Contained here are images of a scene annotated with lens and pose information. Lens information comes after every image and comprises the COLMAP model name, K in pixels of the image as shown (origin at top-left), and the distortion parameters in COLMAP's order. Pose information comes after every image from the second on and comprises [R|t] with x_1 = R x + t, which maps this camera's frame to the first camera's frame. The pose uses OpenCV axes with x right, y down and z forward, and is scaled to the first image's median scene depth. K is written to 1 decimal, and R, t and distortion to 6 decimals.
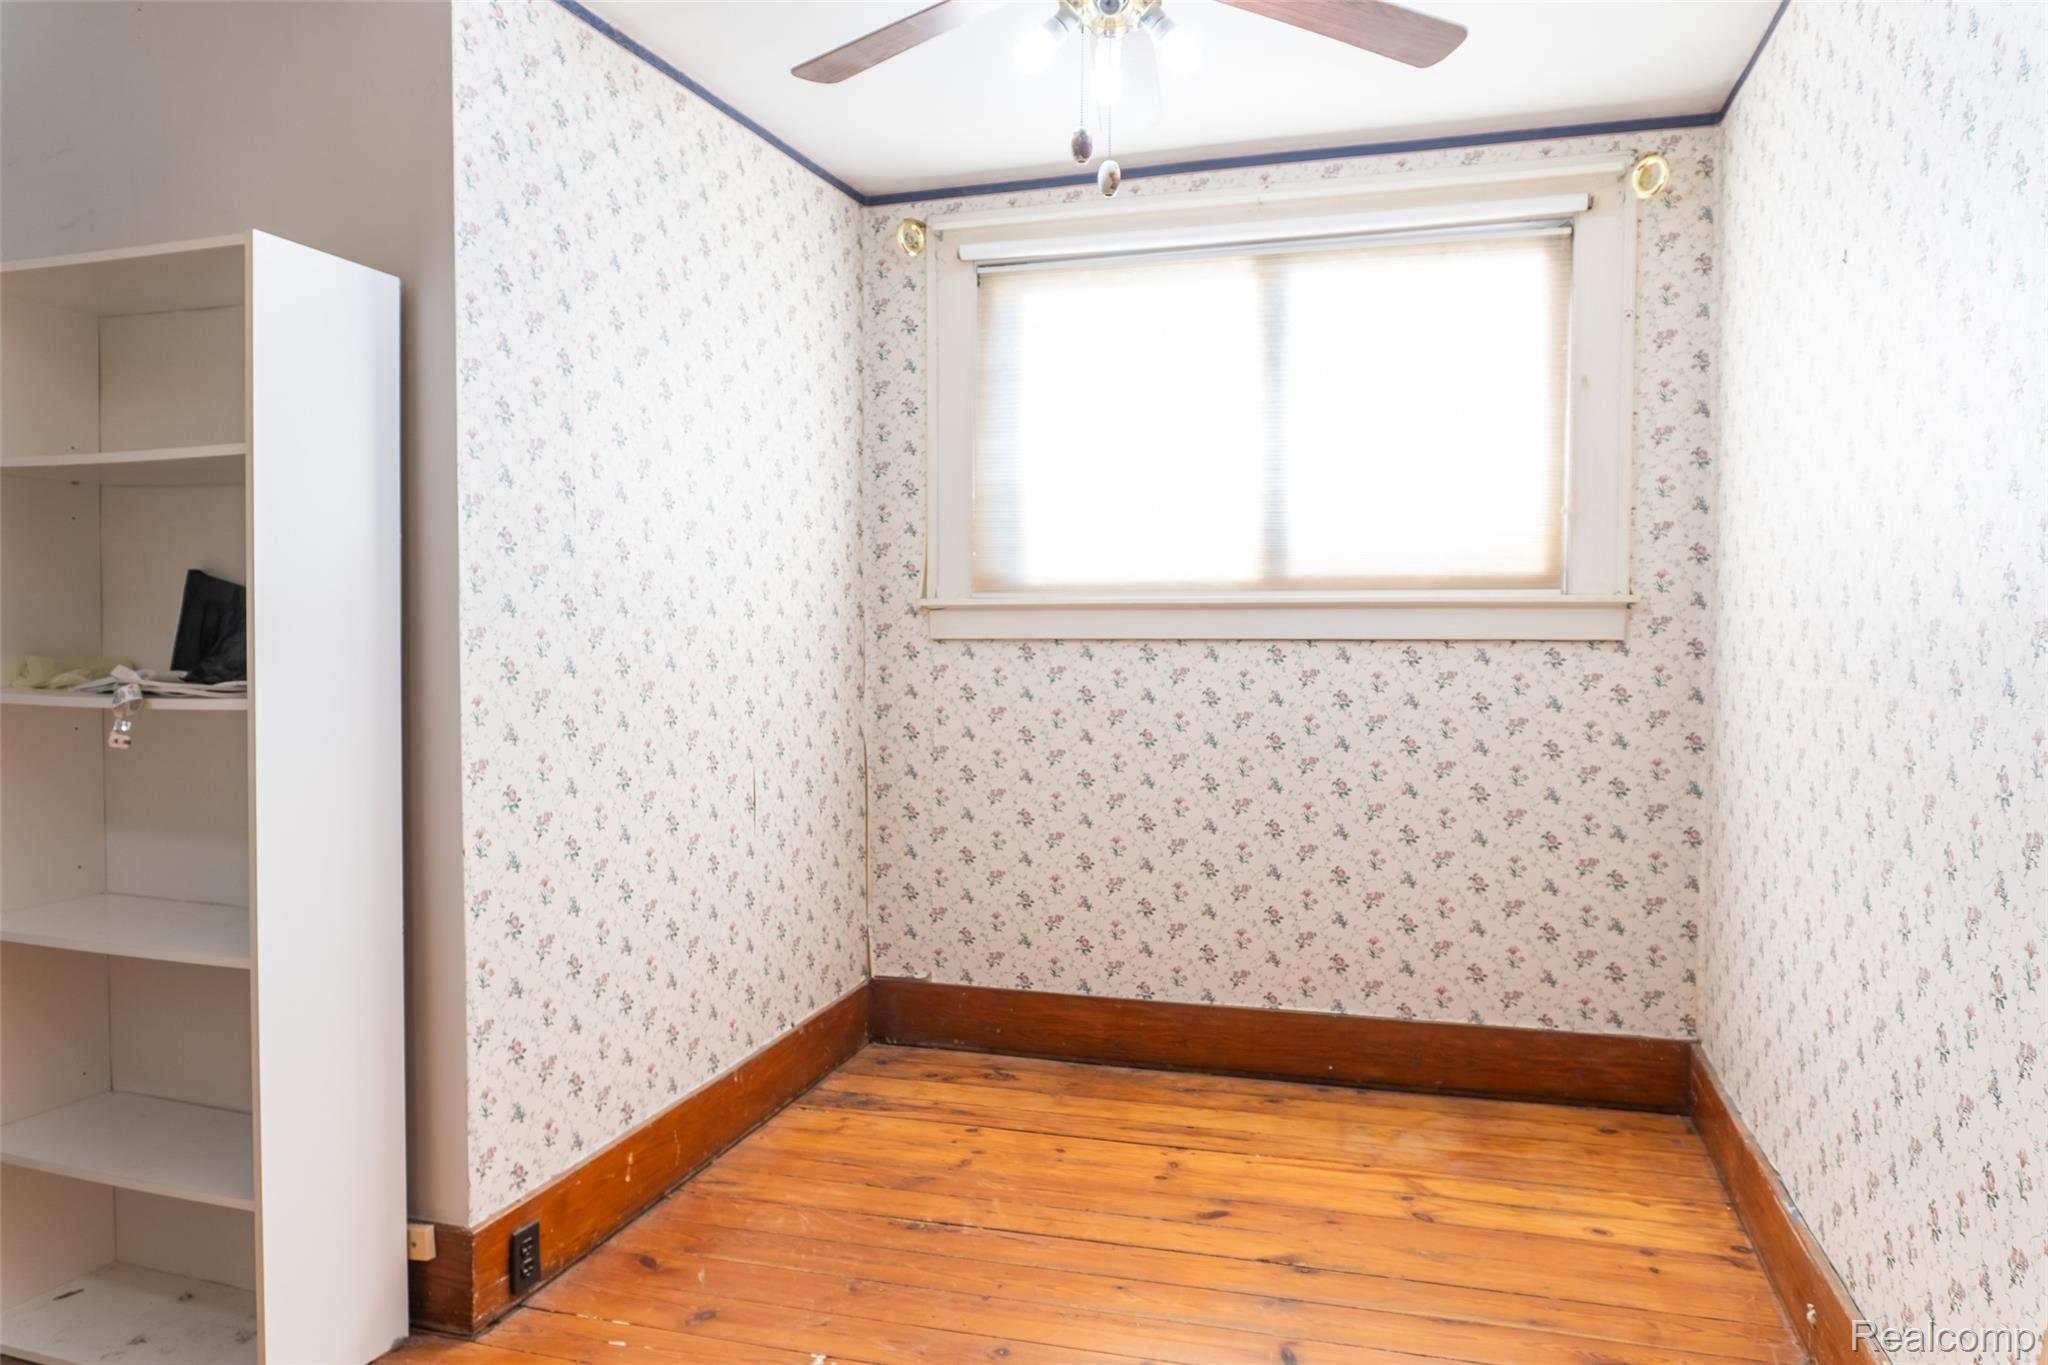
lens RADIAL K [[1401.0, 0, 979.9], [0, 1401.0, 712.4], [0, 0, 1]] dist [-0.007363, -0.002676]
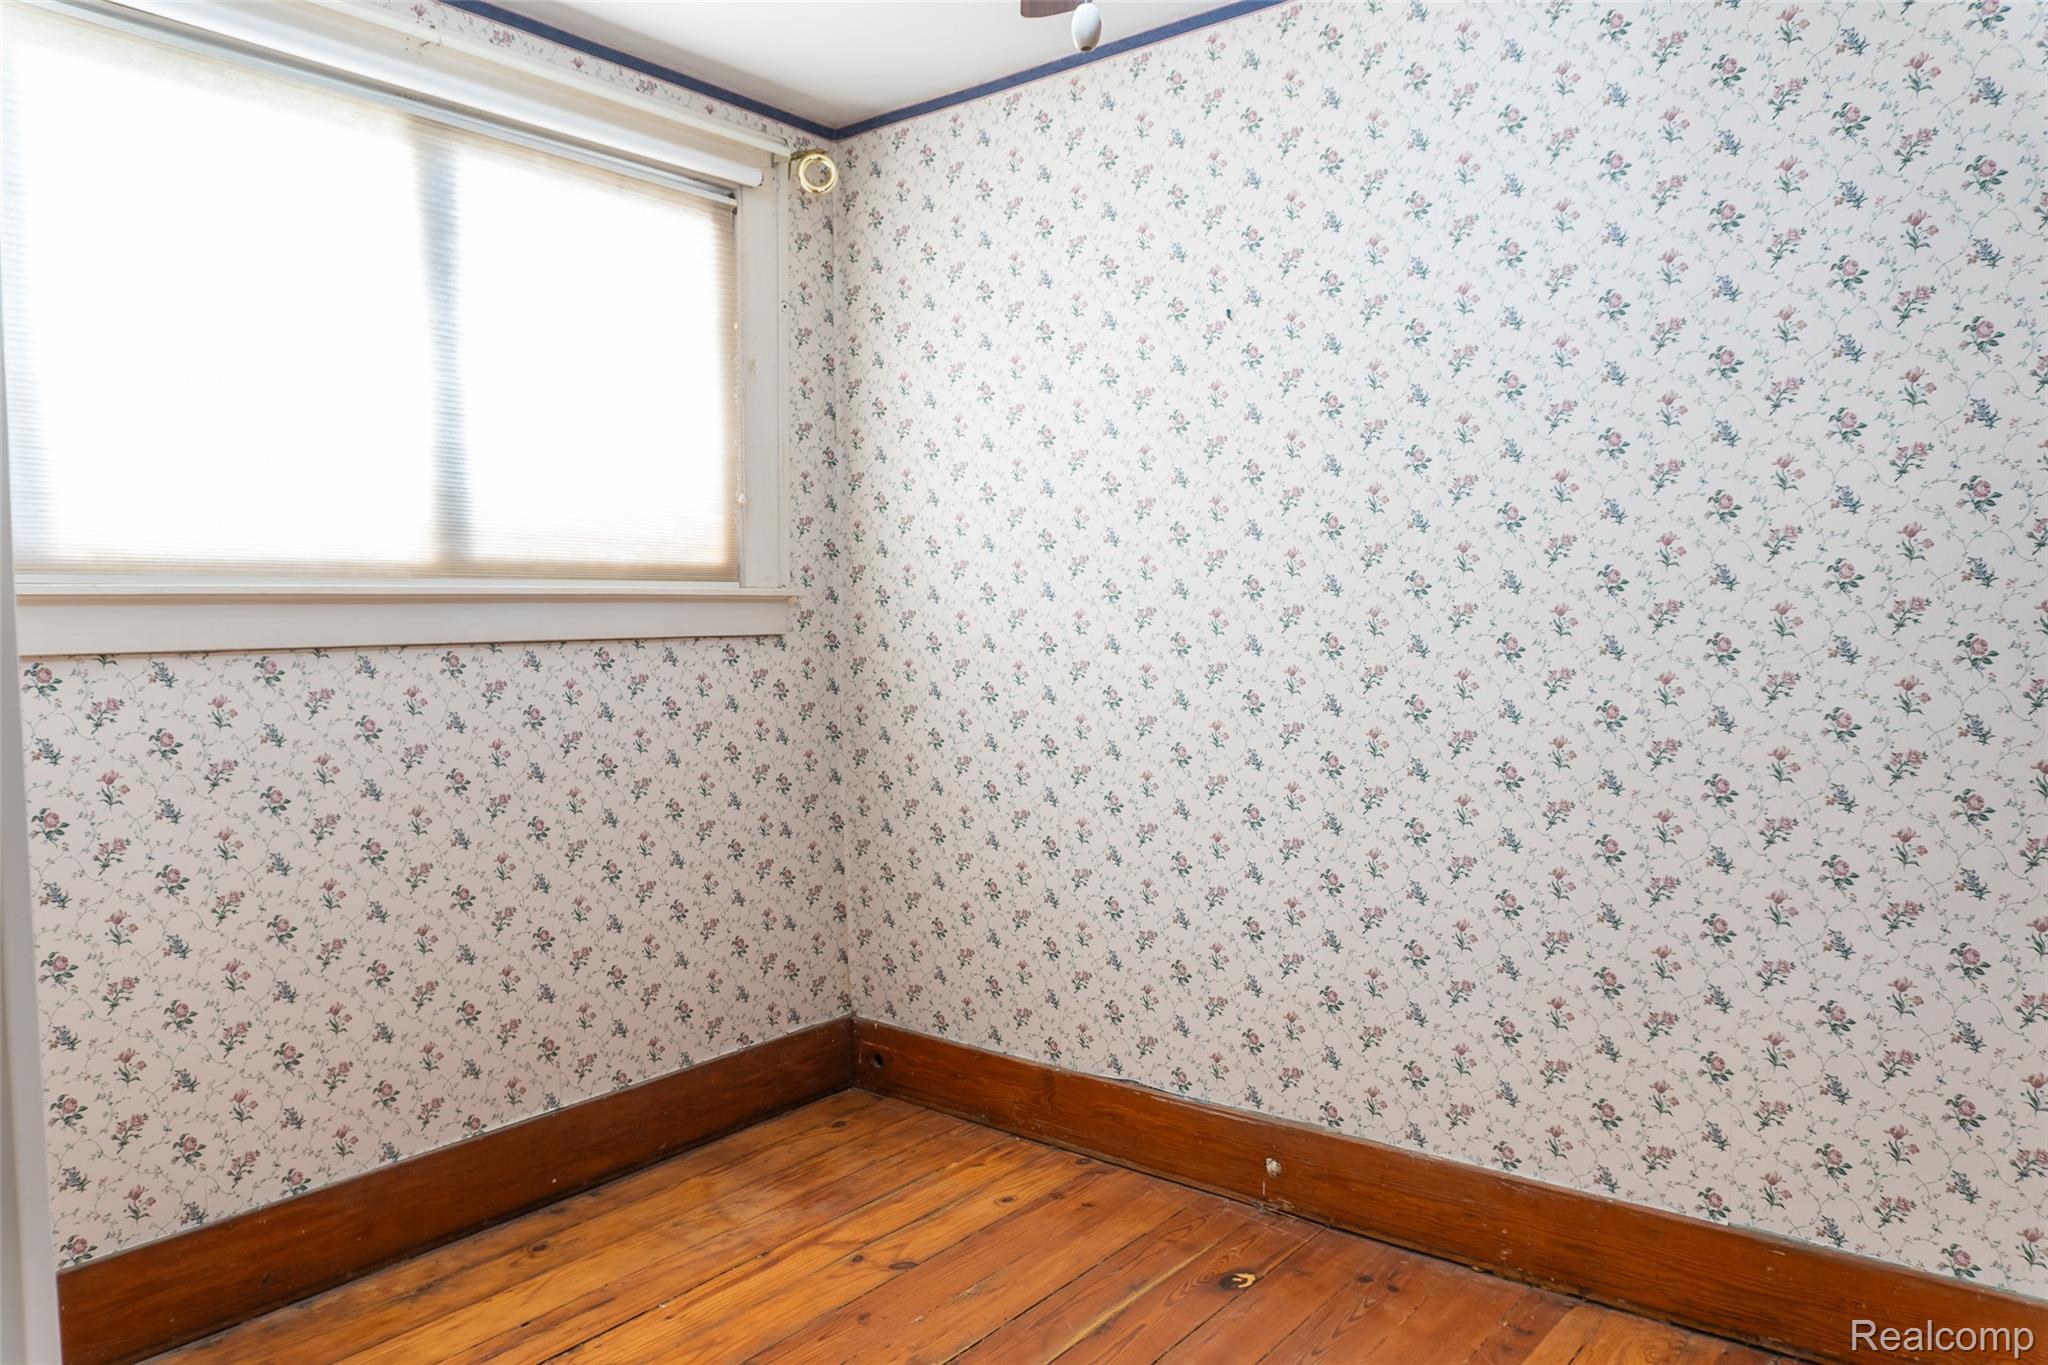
lens RADIAL K [[1401.0, 0, 979.9], [0, 1401.0, 712.4], [0, 0, 1]] dist [-0.007363, -0.002676]
pose [[0.361493, -0.066535, 0.929998, -0.396149], [0.079674, 0.996007, 0.040288, -0.024272], [-0.928965, 0.059533, 0.365350, 0.487830]]
